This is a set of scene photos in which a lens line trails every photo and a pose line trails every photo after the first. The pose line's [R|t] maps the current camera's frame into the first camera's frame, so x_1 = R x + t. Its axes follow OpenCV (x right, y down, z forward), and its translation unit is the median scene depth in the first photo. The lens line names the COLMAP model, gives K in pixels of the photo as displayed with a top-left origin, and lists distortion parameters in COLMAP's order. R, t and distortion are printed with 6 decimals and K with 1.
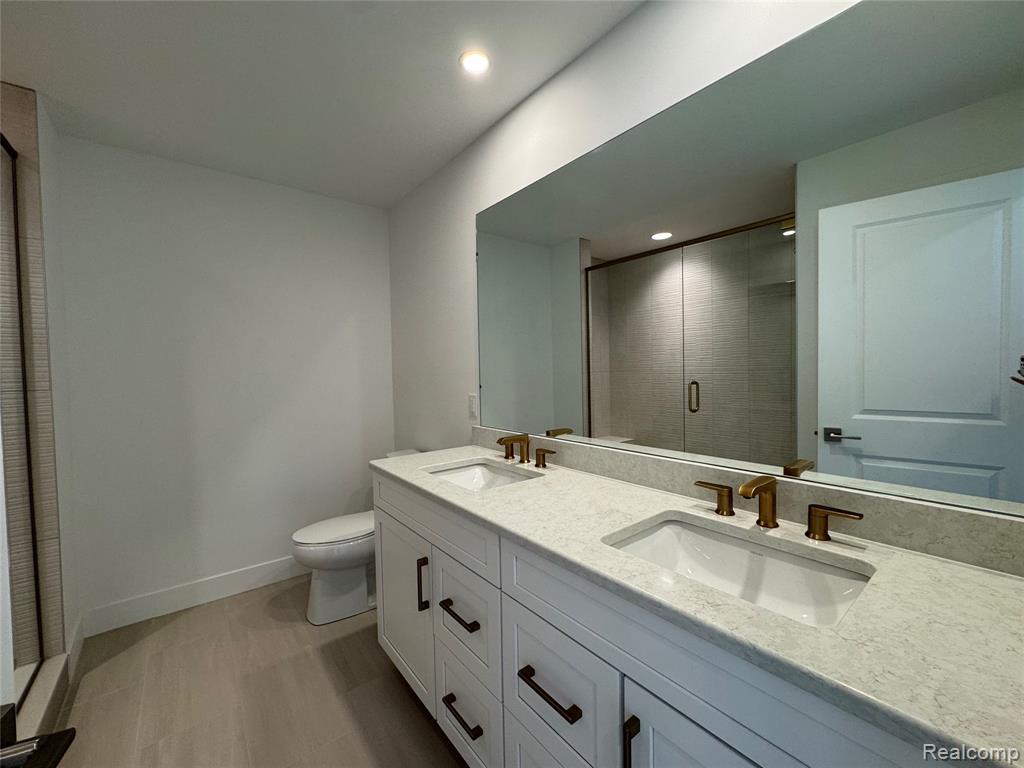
lens RADIAL K [[407.1, 0, 512.1], [0, 407.1, 383.0], [0, 0, 1]] dist [-0.004710, -0.000424]
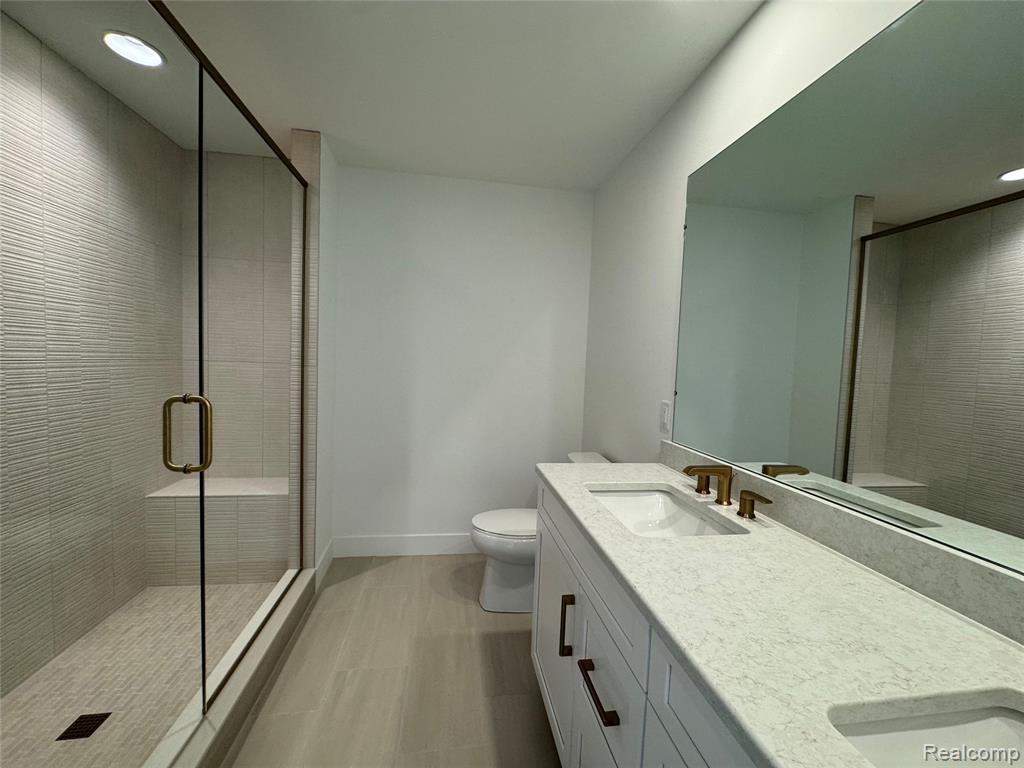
lens RADIAL K [[407.1, 0, 512.8], [0, 407.1, 383.7], [0, 0, 1]] dist [-0.004710, -0.000424]
pose [[0.867140, 0.082348, -0.491210, 0.041562], [-0.072741, 0.996601, 0.038663, -0.020280], [0.492724, 0.002205, 0.870183, 0.163728]]
